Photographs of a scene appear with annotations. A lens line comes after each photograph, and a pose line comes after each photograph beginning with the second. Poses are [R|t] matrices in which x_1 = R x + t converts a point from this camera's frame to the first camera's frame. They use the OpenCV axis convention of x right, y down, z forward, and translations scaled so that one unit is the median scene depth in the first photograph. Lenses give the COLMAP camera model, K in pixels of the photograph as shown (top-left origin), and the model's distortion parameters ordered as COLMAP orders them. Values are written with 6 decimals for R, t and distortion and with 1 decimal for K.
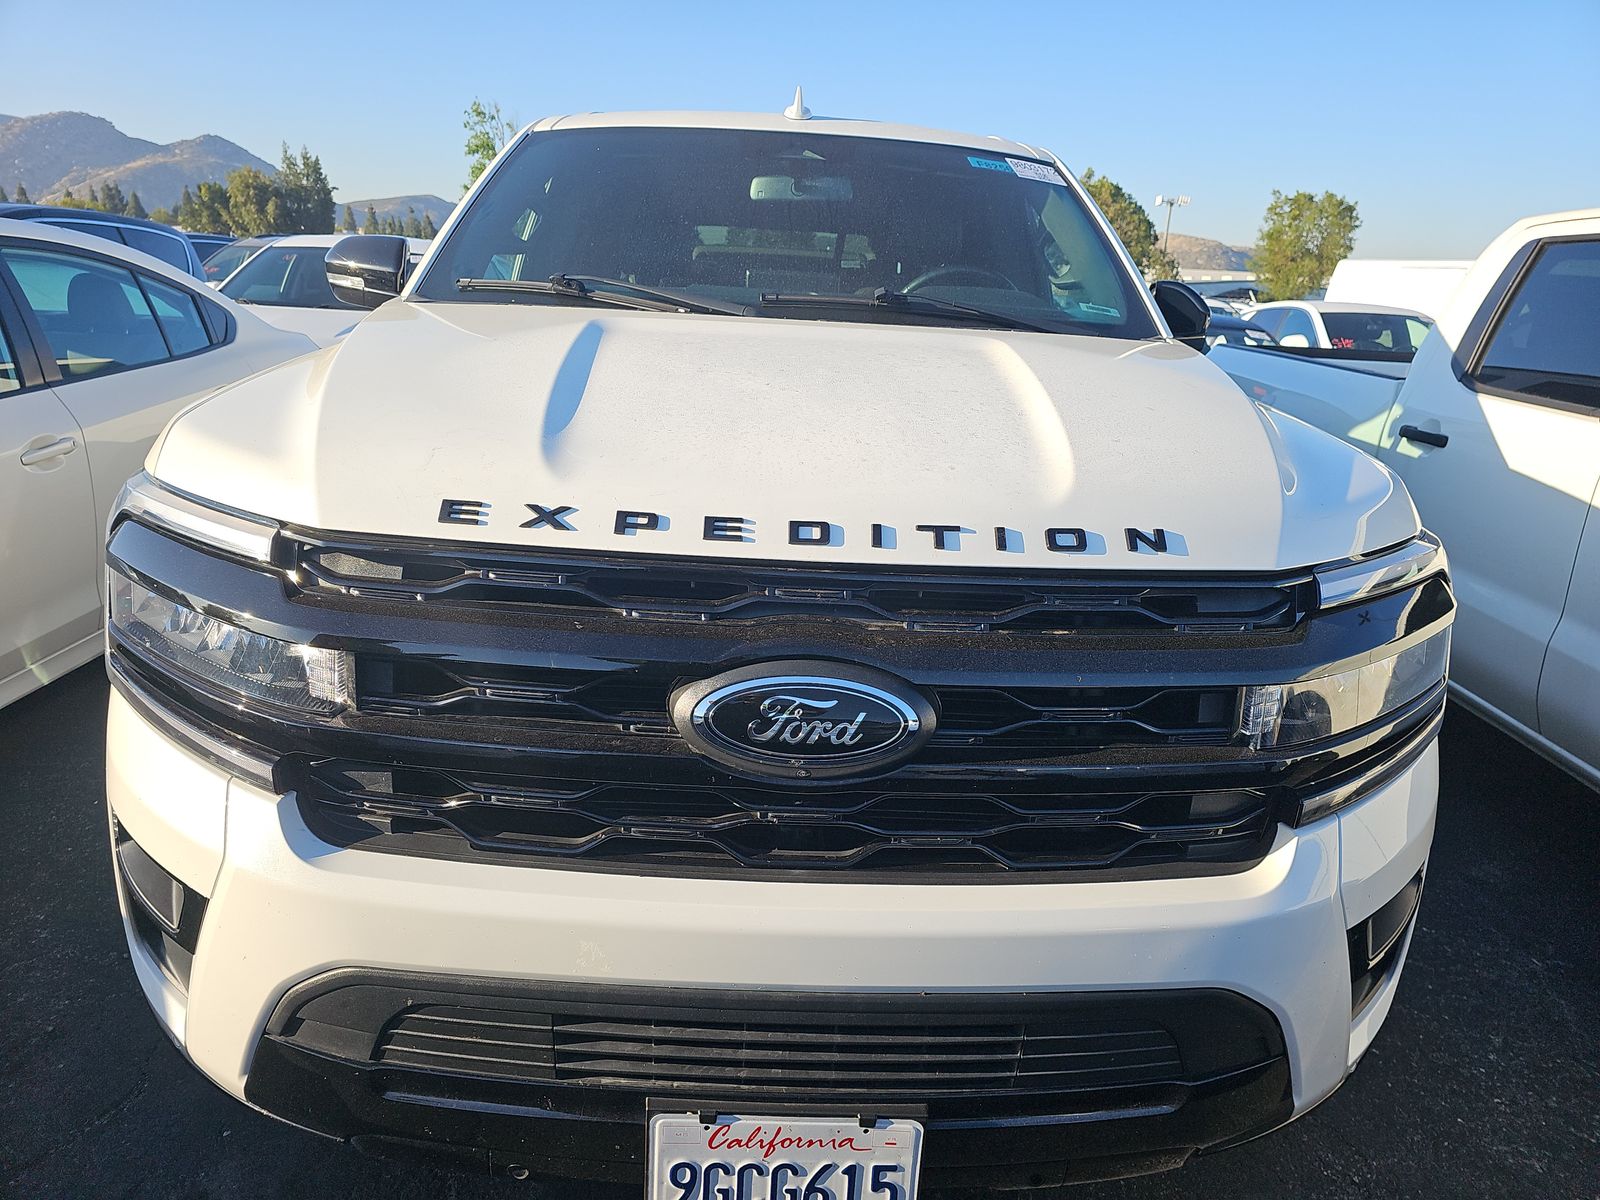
lens RADIAL K [[1058.0, 0, 807.9], [0, 1058.0, 595.4], [0, 0, 1]] dist [0.151583, -0.287999]
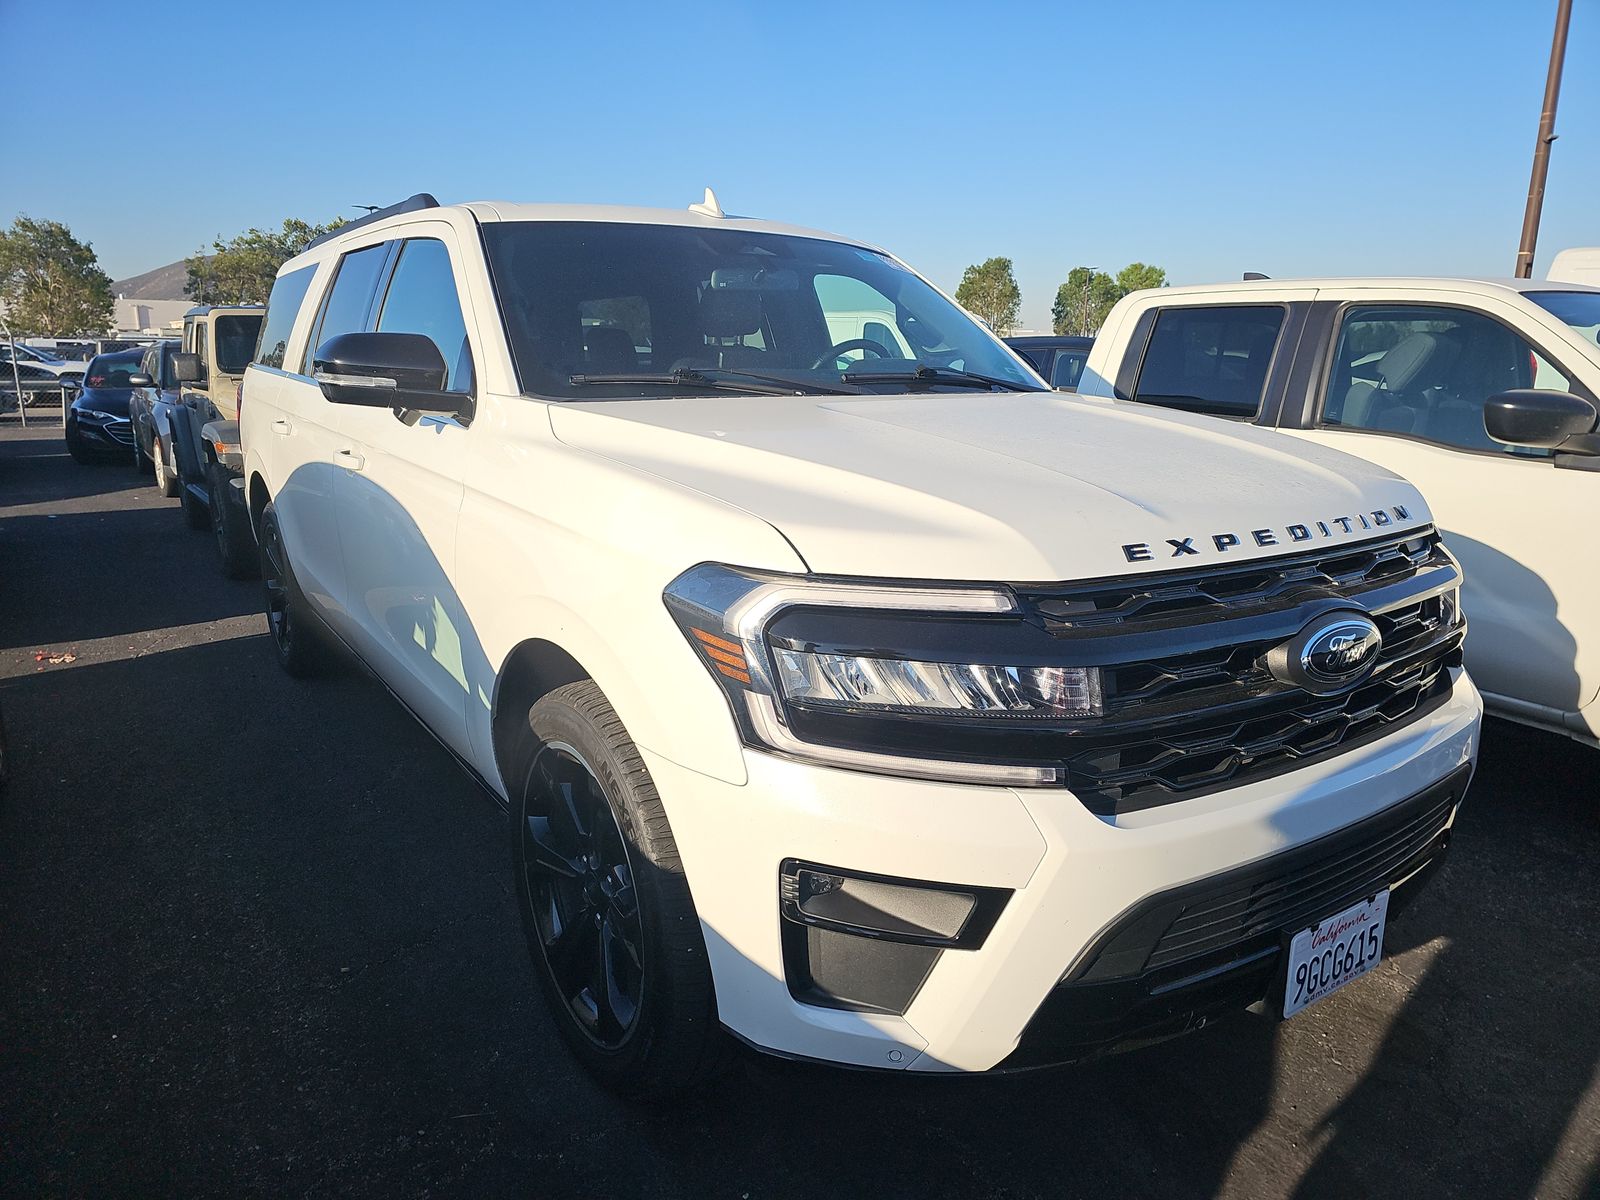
lens RADIAL K [[1069.0, 0, 755.5], [0, 1069.0, 602.6], [0, 0, 1]] dist [0.042723, -0.085722]
pose [[0.856547, -0.164698, 0.489082, -1.395327], [0.179680, 0.983586, 0.016542, -0.122657], [-0.483779, 0.073710, 0.872081, 0.039875]]
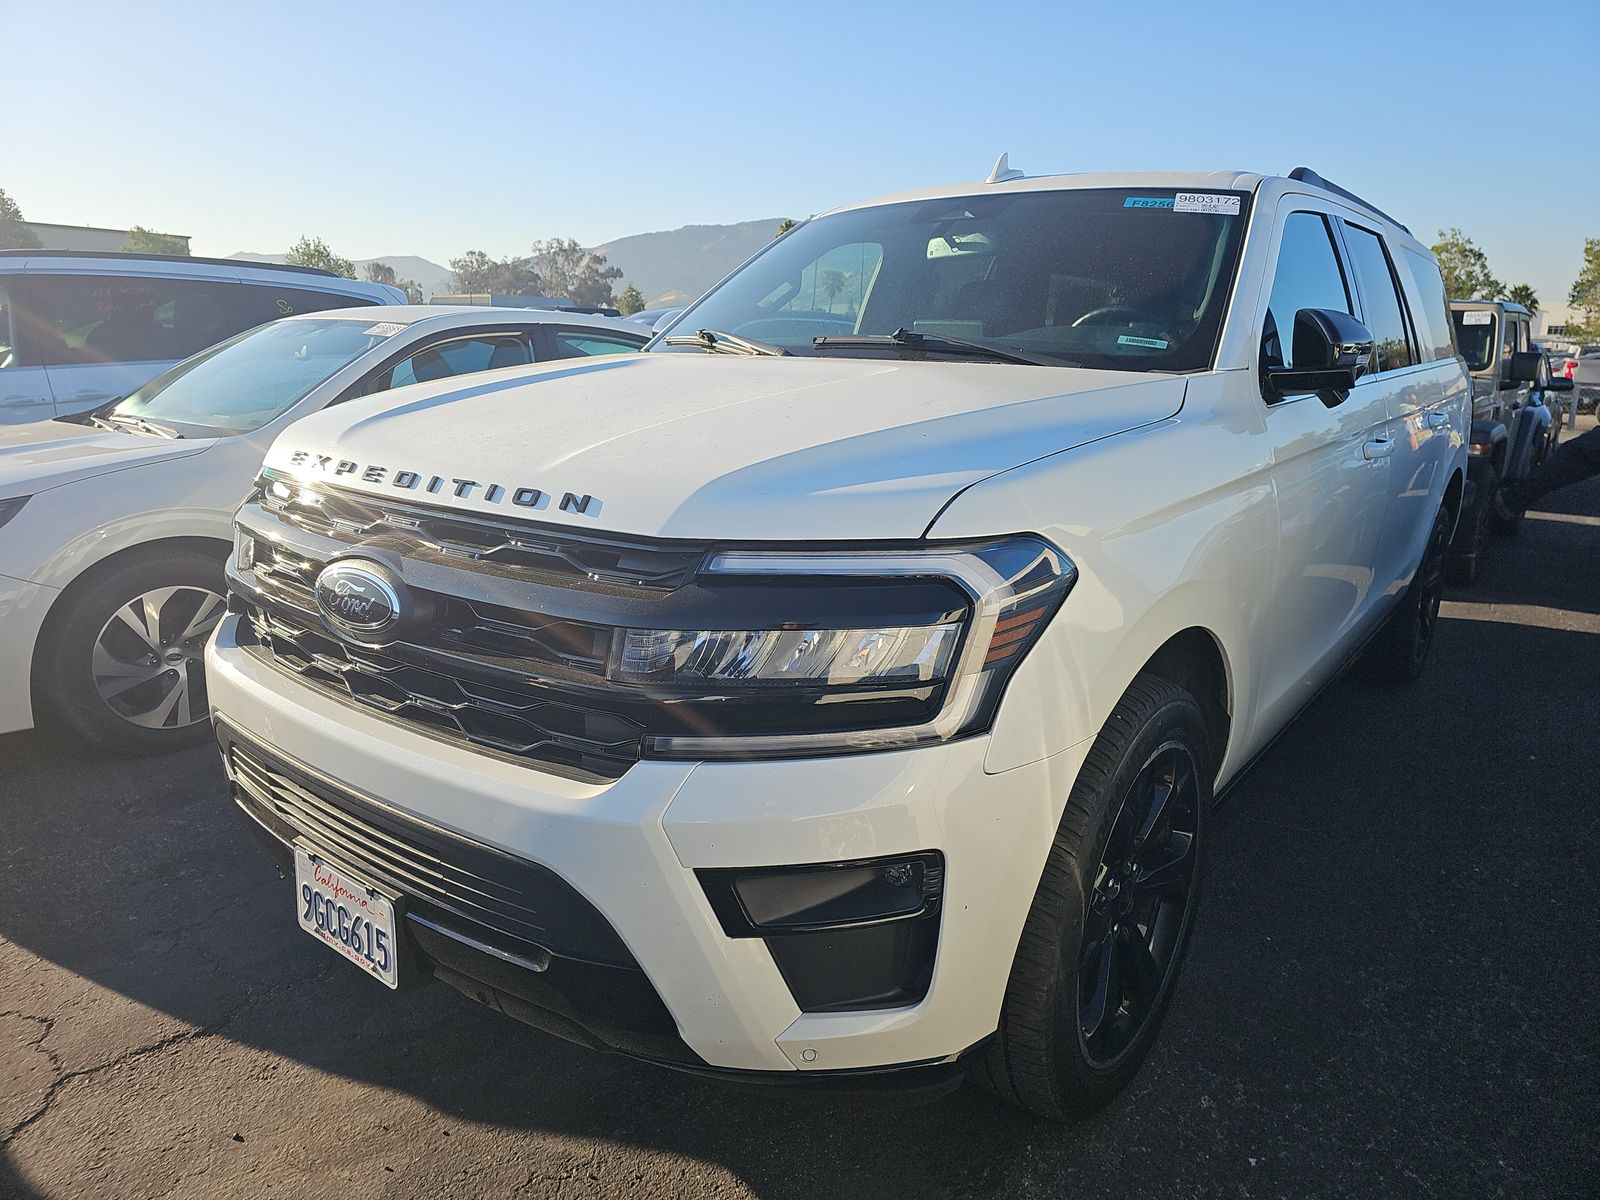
lens RADIAL K [[1058.0, 0, 807.9], [0, 1058.0, 595.4], [0, 0, 1]] dist [0.151583, -0.287999]
pose [[0.768507, 0.111436, -0.630063, 1.338996], [-0.156341, 0.987573, -0.016027, 0.034037], [0.620447, 0.110821, 0.776379, 0.207182]]
